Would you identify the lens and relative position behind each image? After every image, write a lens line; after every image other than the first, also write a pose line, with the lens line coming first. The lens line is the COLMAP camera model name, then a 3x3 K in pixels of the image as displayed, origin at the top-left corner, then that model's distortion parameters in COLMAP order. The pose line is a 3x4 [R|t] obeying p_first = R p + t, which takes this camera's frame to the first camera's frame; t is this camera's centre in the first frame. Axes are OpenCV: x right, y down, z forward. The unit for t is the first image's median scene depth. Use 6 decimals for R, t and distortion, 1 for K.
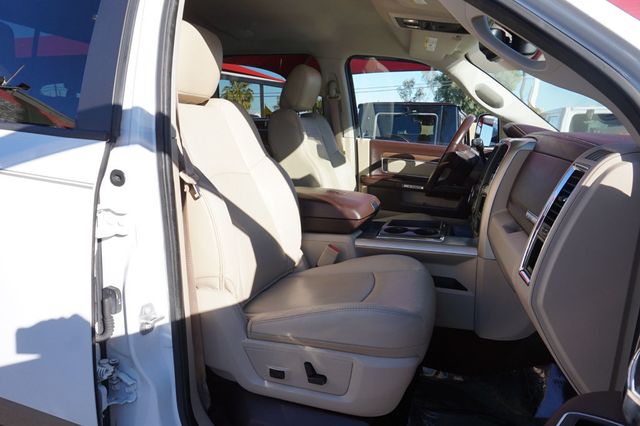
lens RADIAL K [[434.0, 0, 320.0], [0, 434.0, 213.0], [0, 0, 1]] dist [-0.039154, 0.041911]
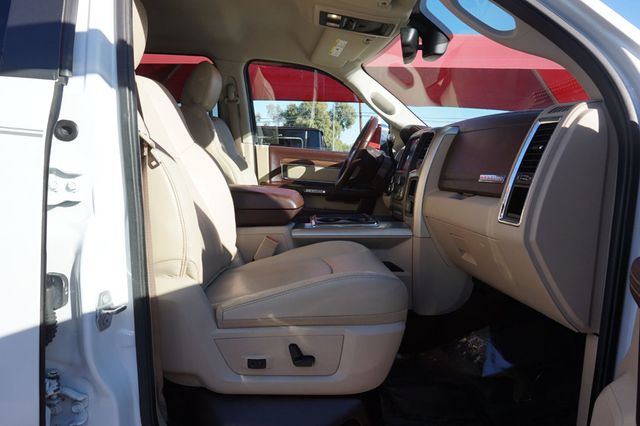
lens RADIAL K [[434.0, 0, 320.0], [0, 434.0, 213.0], [0, 0, 1]] dist [-0.039154, 0.041911]
pose [[0.941156, -0.034338, 0.336223, -0.185786], [0.059994, 0.996000, -0.066216, 0.092140], [-0.332605, 0.082491, 0.939452, 0.071058]]
